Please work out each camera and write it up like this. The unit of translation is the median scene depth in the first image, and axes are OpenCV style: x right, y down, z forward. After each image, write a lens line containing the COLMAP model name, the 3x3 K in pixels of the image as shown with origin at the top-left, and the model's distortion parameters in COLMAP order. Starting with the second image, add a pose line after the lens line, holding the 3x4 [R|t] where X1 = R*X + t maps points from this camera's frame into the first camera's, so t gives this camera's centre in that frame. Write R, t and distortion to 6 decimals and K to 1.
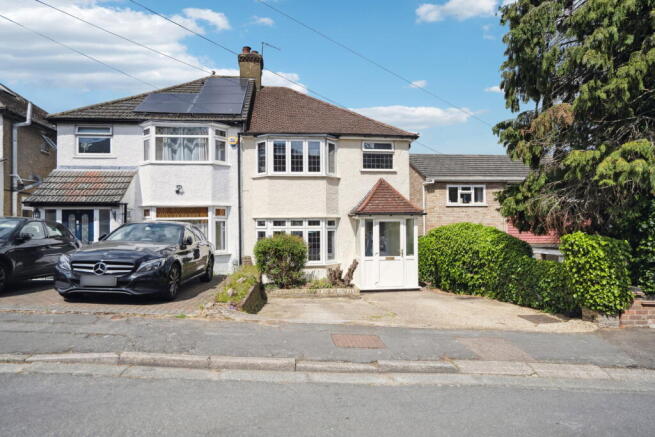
lens RADIAL K [[379.0, 0, 327.8], [0, 379.0, 217.1], [0, 0, 1]] dist [-0.007569, 0.001981]
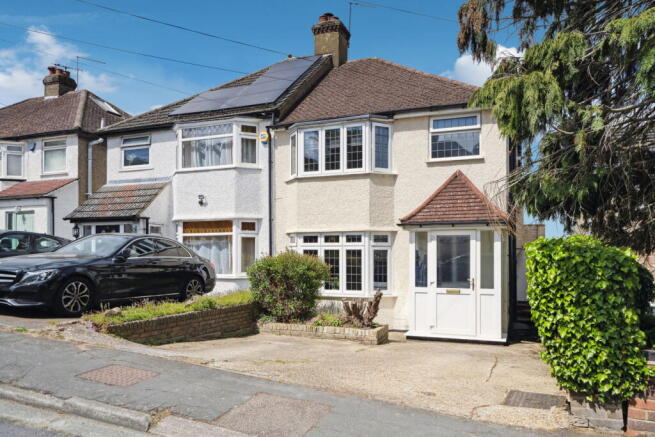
lens RADIAL K [[506.3, 0, 326.3], [0, 506.3, 245.2], [0, 0, 1]] dist [0.022324, 0.009830]
pose [[0.877233, -0.001474, -0.480062, 0.392477], [0.003107, 0.999992, 0.002608, 0.025832], [0.480054, -0.003780, 0.877231, 0.125252]]
